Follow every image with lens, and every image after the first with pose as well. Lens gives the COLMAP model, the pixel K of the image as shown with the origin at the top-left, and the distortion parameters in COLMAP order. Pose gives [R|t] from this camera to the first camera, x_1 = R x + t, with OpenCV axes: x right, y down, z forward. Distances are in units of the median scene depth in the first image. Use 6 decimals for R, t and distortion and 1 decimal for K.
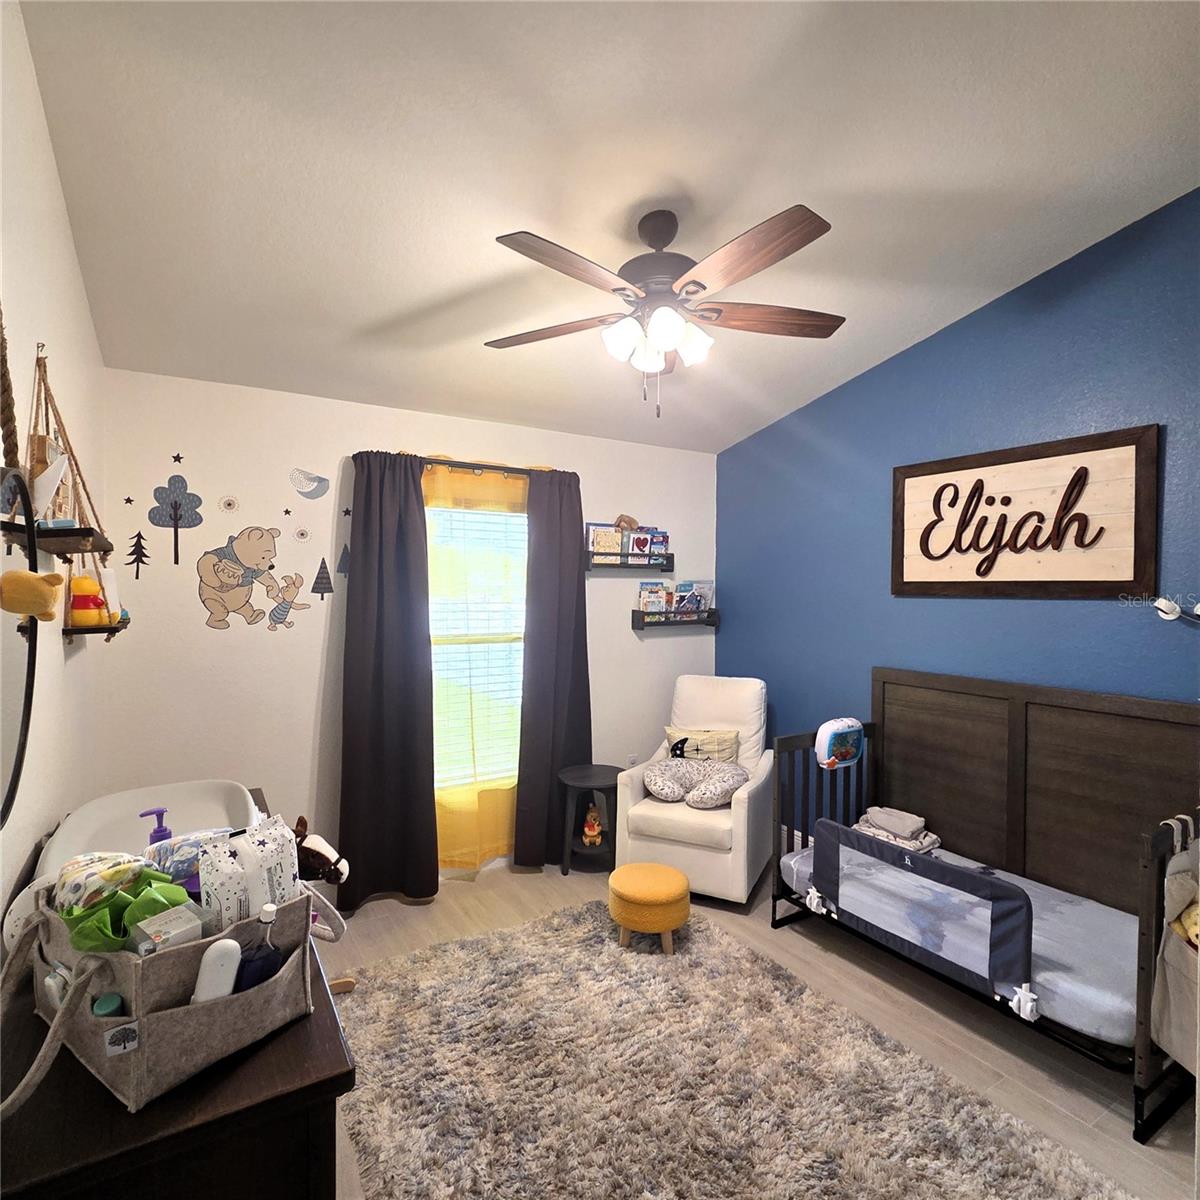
lens RADIAL K [[676.3, 0, 595.2], [0, 676.3, 600.6], [0, 0, 1]] dist [0.005582, -0.001705]
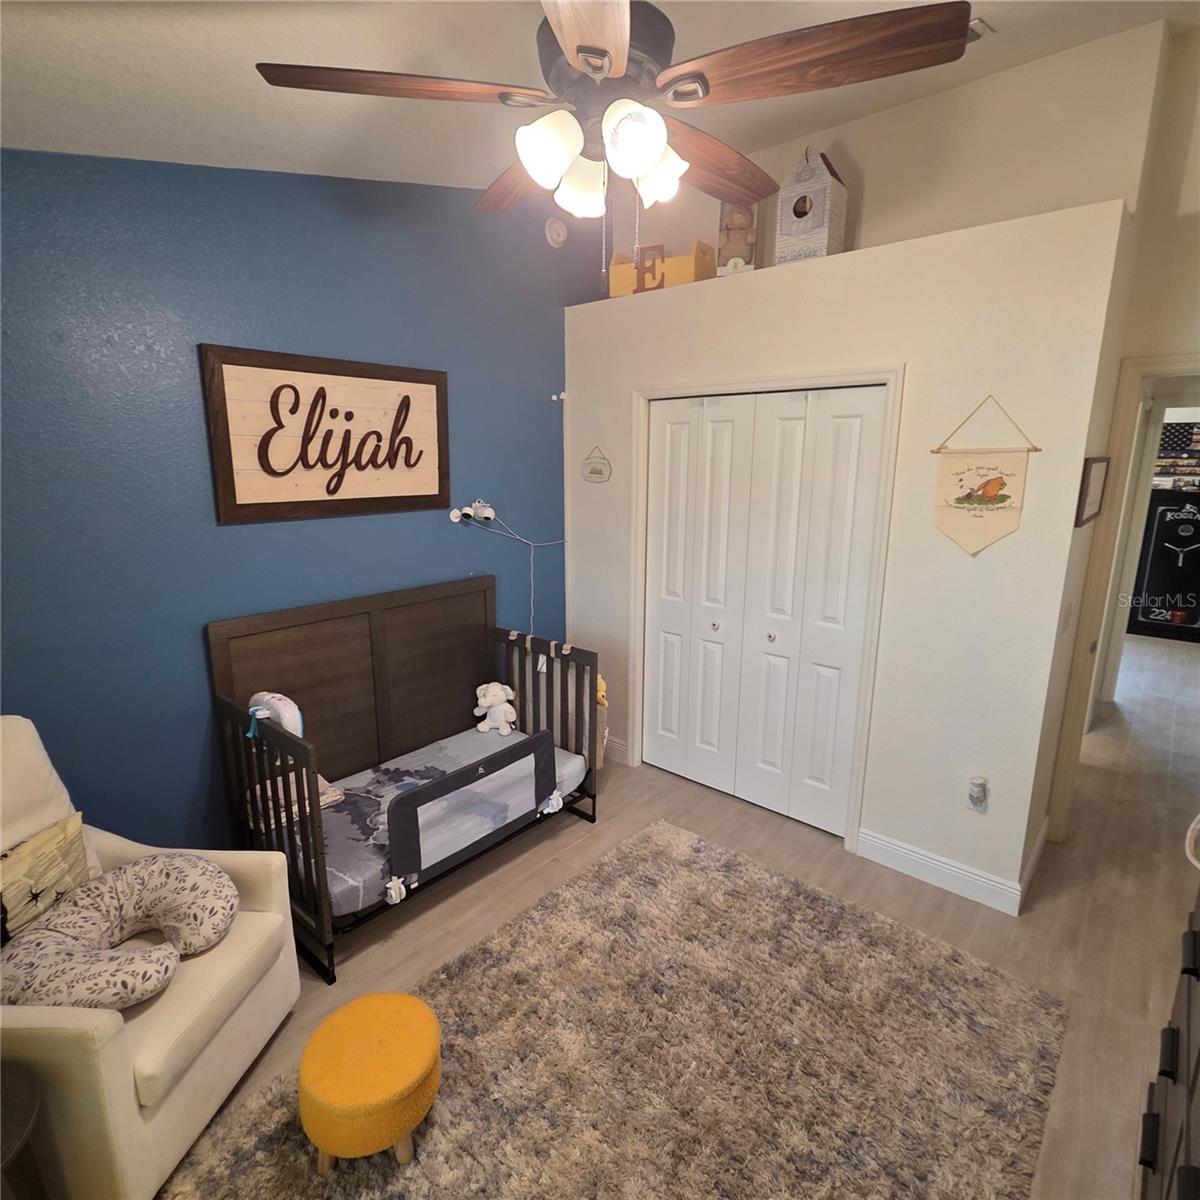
lens RADIAL K [[676.3, 0, 595.2], [0, 676.3, 600.6], [0, 0, 1]] dist [0.005582, -0.001705]
pose [[-0.299937, -0.208315, 0.930937, -0.488164], [0.013982, 0.974801, 0.222635, -0.104896], [-0.953857, 0.079793, -0.289466, 1.012175]]
